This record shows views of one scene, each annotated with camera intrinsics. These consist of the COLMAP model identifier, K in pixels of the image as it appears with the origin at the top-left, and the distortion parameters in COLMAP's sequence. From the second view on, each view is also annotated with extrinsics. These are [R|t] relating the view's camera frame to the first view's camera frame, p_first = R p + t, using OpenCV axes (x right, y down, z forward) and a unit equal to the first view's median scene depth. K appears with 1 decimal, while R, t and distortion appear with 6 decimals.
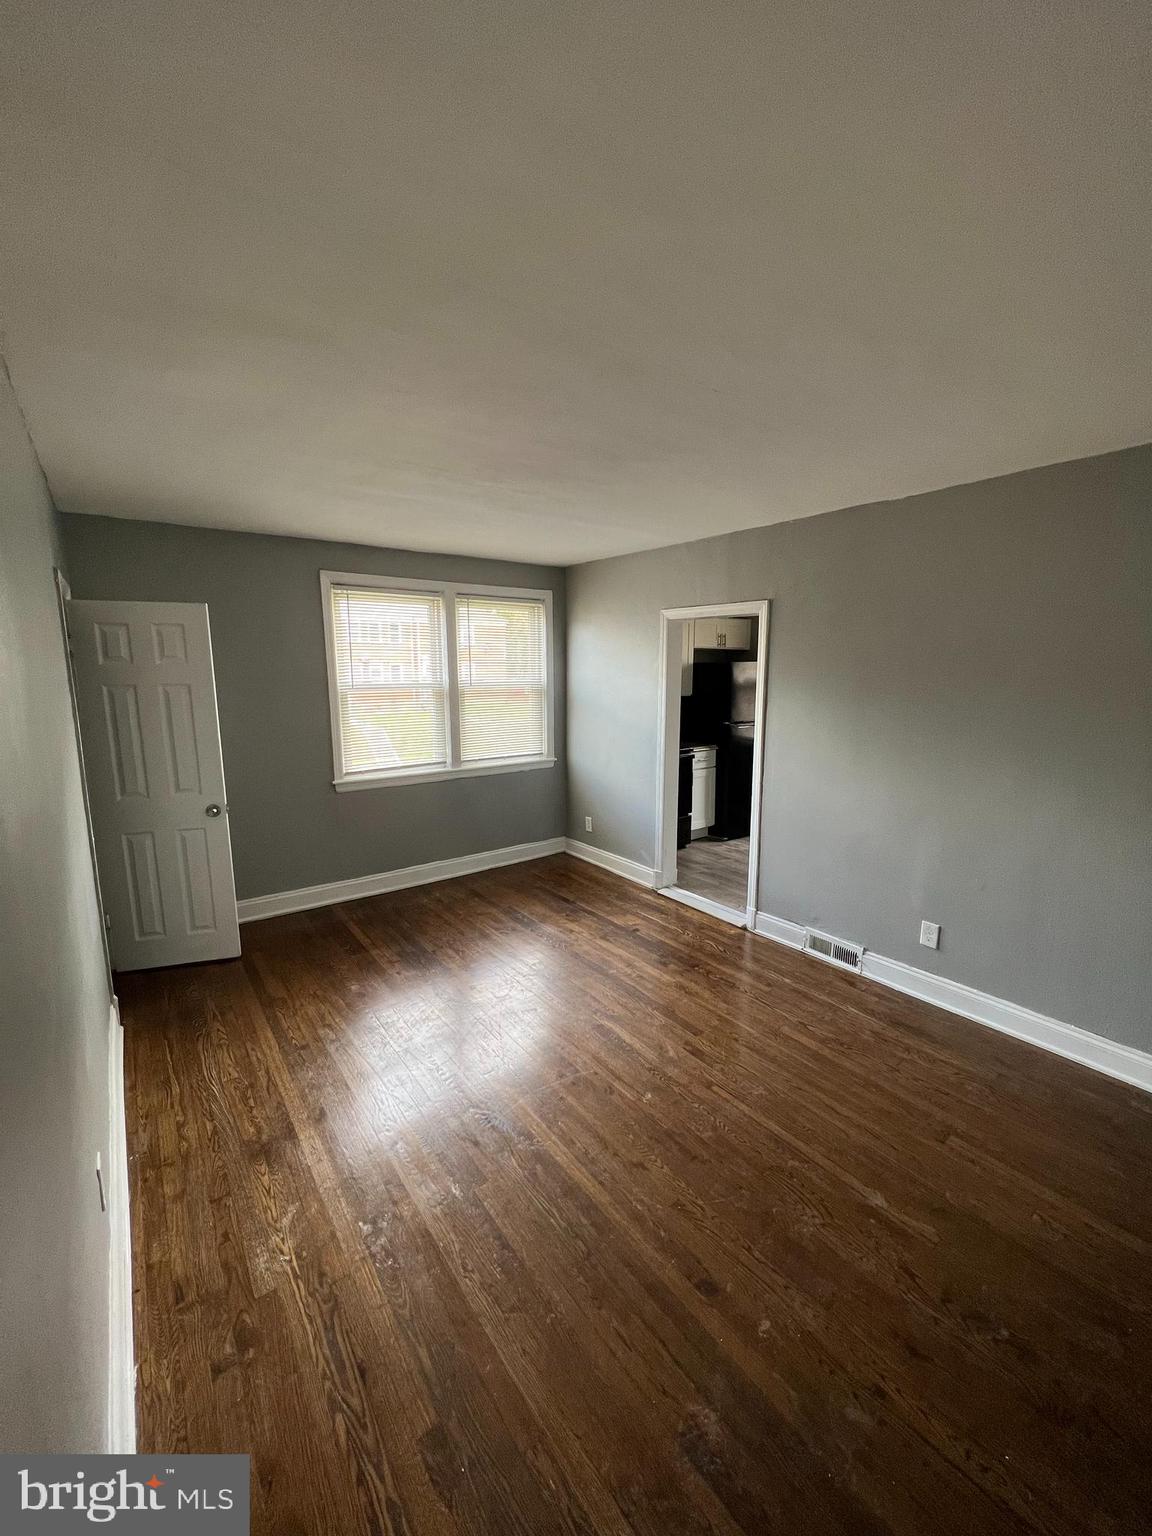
lens RADIAL K [[611.1, 0, 579.5], [0, 611.1, 768.6], [0, 0, 1]] dist [0.000051, -0.000235]
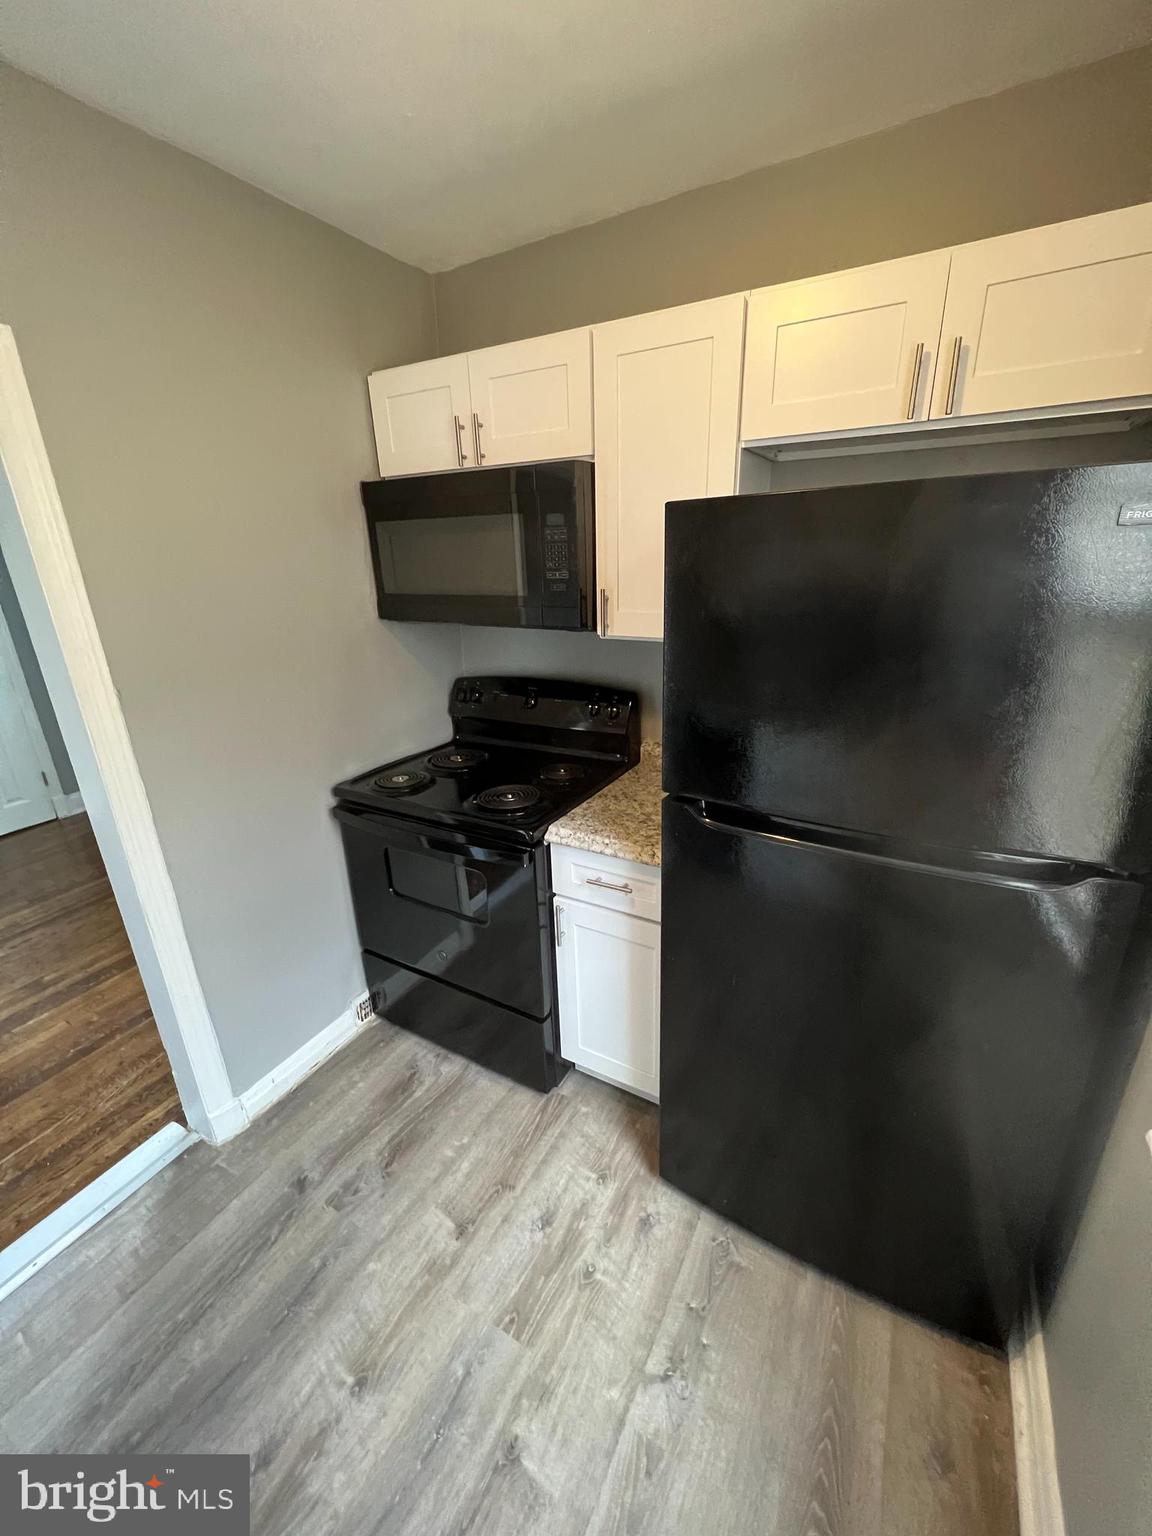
lens RADIAL K [[611.1, 0, 579.5], [0, 611.1, 768.6], [0, 0, 1]] dist [0.000051, -0.000235]
pose [[0.400356, 0.301196, -0.865446, 0.542439], [-0.122400, 0.953553, 0.275237, -0.179031], [0.908148, -0.004262, 0.418627, 1.121558]]
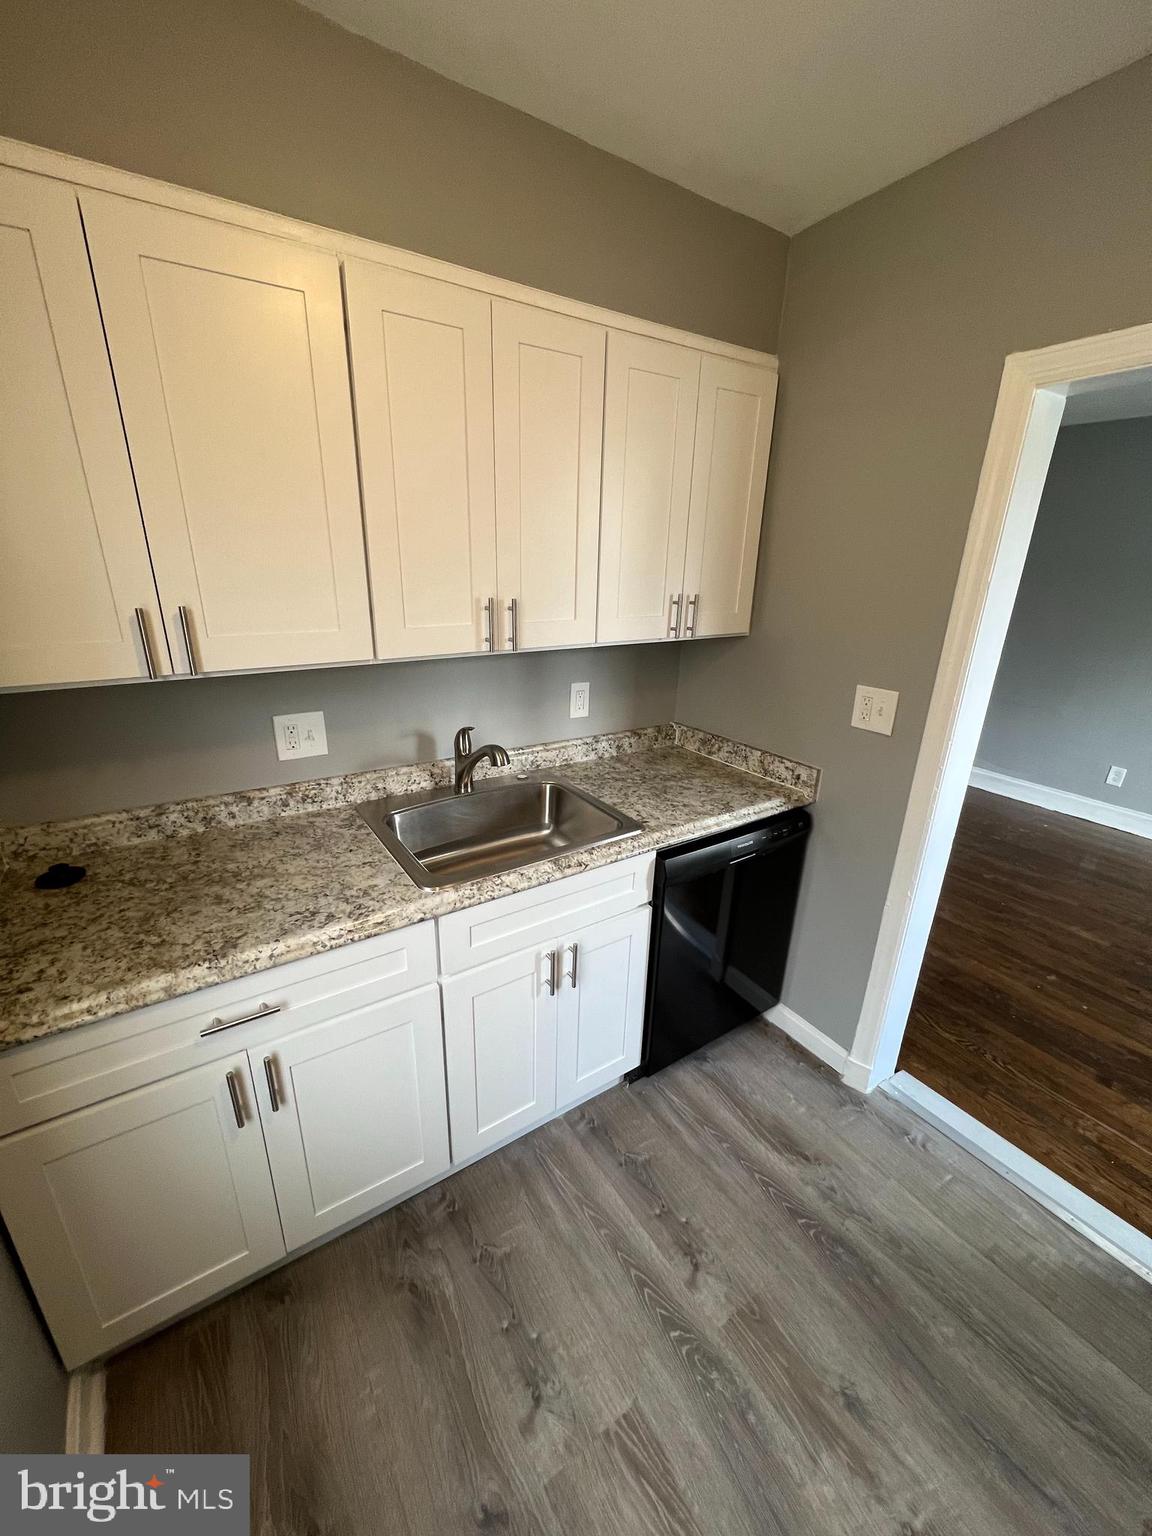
lens RADIAL K [[611.1, 0, 579.5], [0, 611.1, 768.6], [0, 0, 1]] dist [0.000051, -0.000235]
pose [[-0.998093, -0.039012, 0.047832, 0.472165], [-0.011048, 0.875330, 0.483399, -0.193325], [-0.060727, 0.481949, -0.874092, 1.218677]]
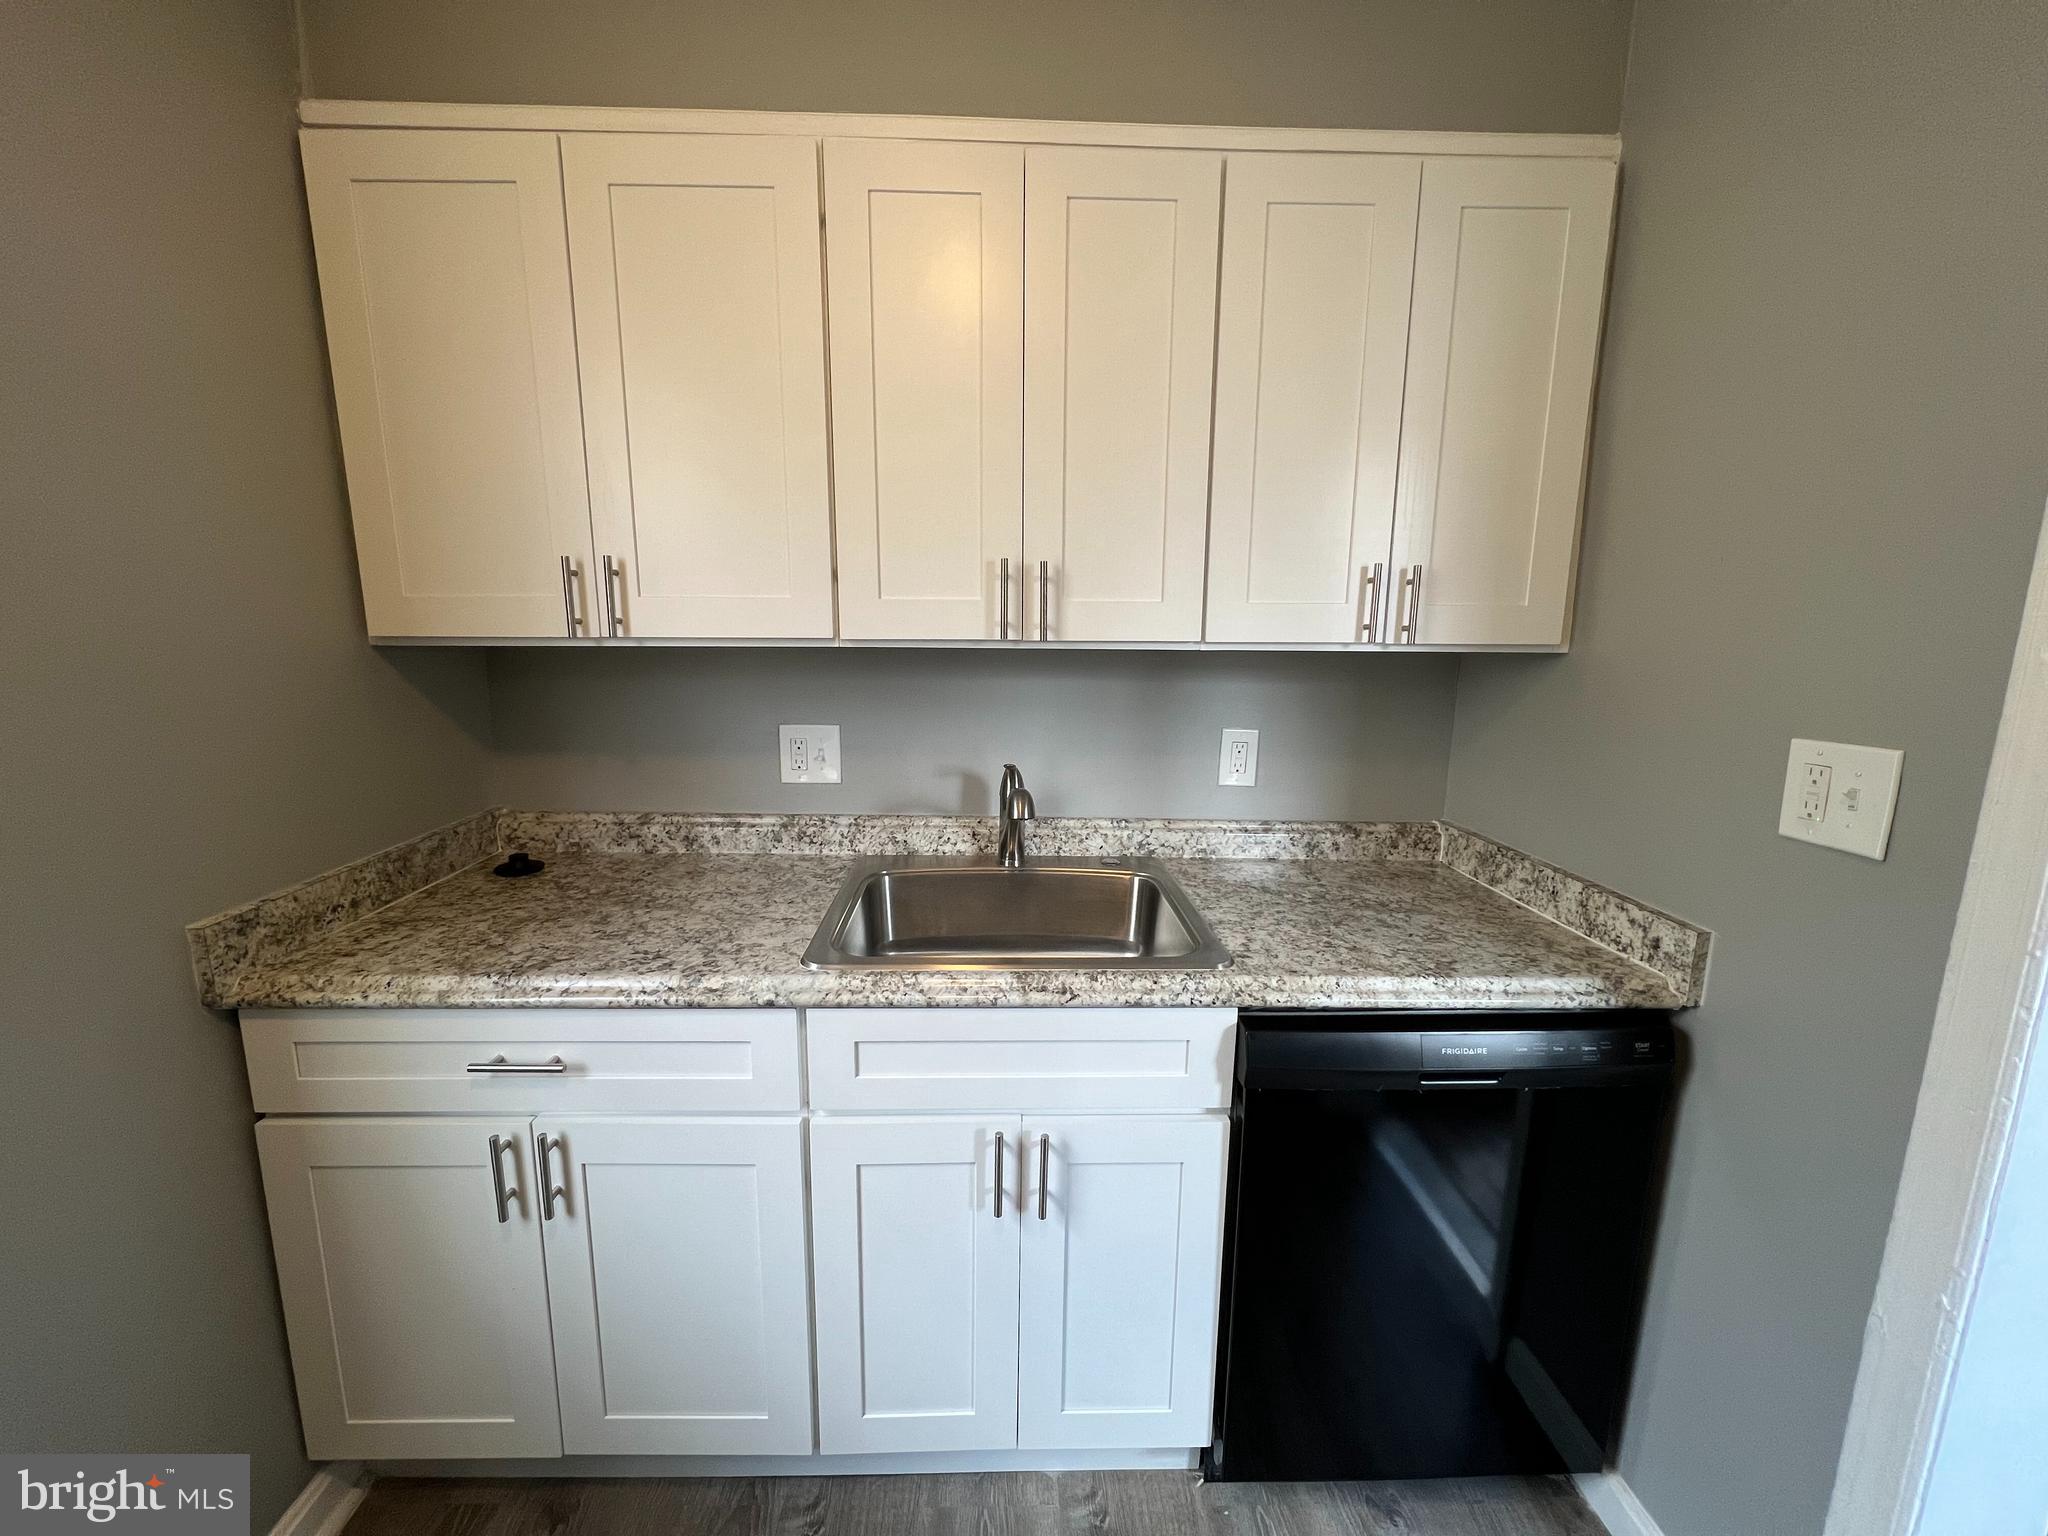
lens RADIAL K [[814.8, 0, 1023.0], [0, 814.8, 763.8], [0, 0, 1]] dist [0.000051, -0.000235]
pose [[-0.815286, -0.101588, 0.570078, 0.357199], [0.087593, 0.951526, 0.294832, -0.129852], [-0.572396, 0.290307, -0.766867, 1.133929]]
